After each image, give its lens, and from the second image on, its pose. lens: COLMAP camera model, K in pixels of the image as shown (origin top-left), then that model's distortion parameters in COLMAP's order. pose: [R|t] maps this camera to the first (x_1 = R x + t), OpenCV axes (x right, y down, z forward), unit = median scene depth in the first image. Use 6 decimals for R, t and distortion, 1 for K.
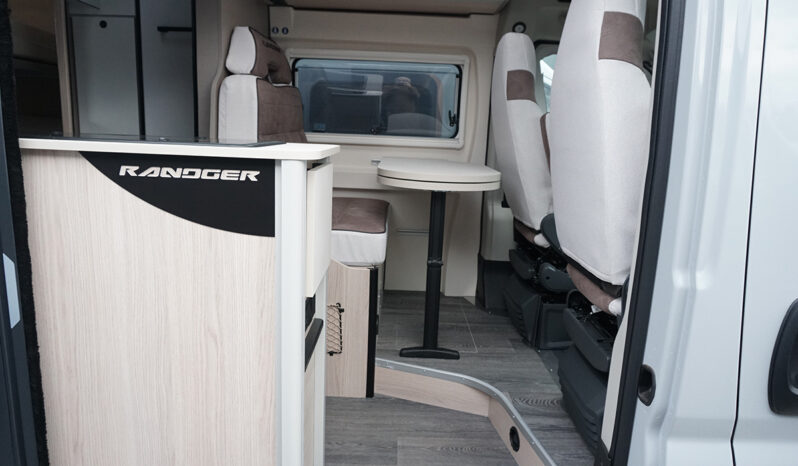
lens RADIAL K [[546.5, 0, 399.0], [0, 546.5, 233.0], [0, 0, 1]] dist [-0.034504, -0.000244]
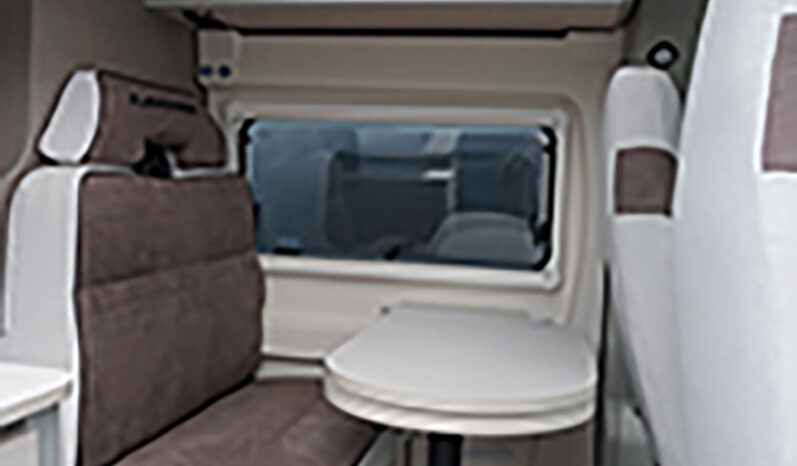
lens RADIAL K [[833.4, 0, 398.5], [0, 833.4, 233.0], [0, 0, 1]] dist [-0.014490, -0.011921]
pose [[0.983716, 0.008280, -0.179538, 0.124498], [-0.034624, 0.988957, -0.144104, -0.104499], [0.176362, 0.147974, 0.973139, 0.256803]]
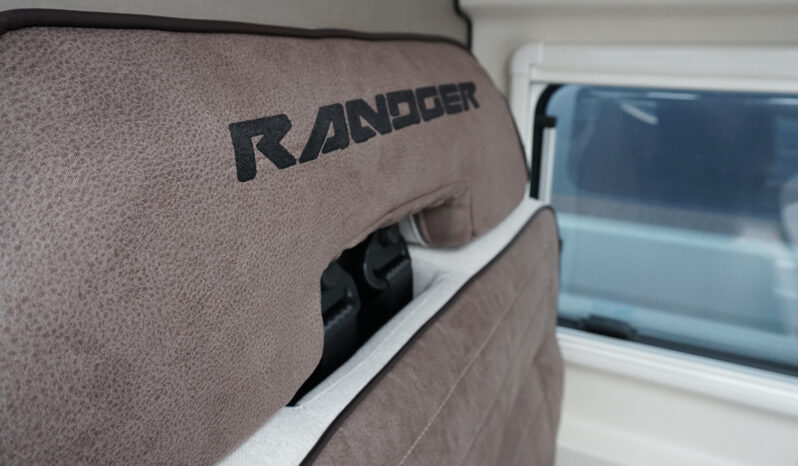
lens RADIAL K [[546.5, 0, 399.0], [0, 546.5, 233.0], [0, 0, 1]] dist [-0.034504, -0.000244]
pose [[0.905477, 0.113685, -0.408885, -0.151894], [-0.068181, 0.989907, 0.124243, -0.302382], [0.418882, -0.084621, 0.904089, 0.793357]]
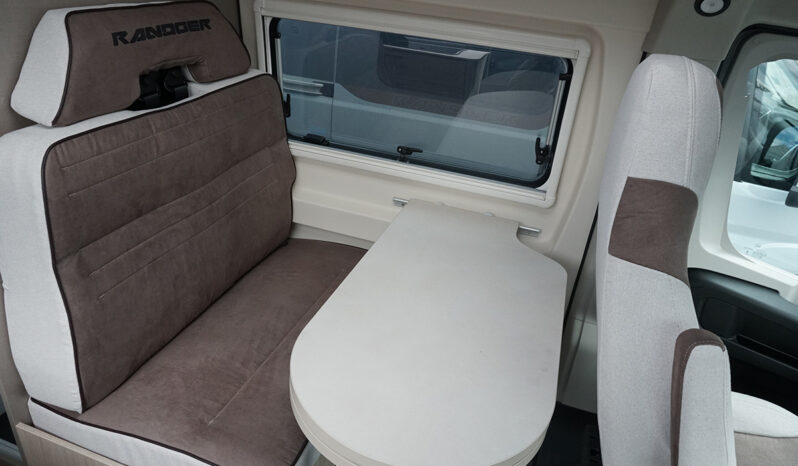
lens RADIAL K [[546.5, 0, 399.0], [0, 546.5, 233.0], [0, 0, 1]] dist [-0.034504, -0.000244]
pose [[0.951329, 0.181824, -0.248822, 0.127736], [-0.113813, 0.957613, 0.264619, -0.294602], [0.286389, -0.223421, 0.931700, 0.504801]]
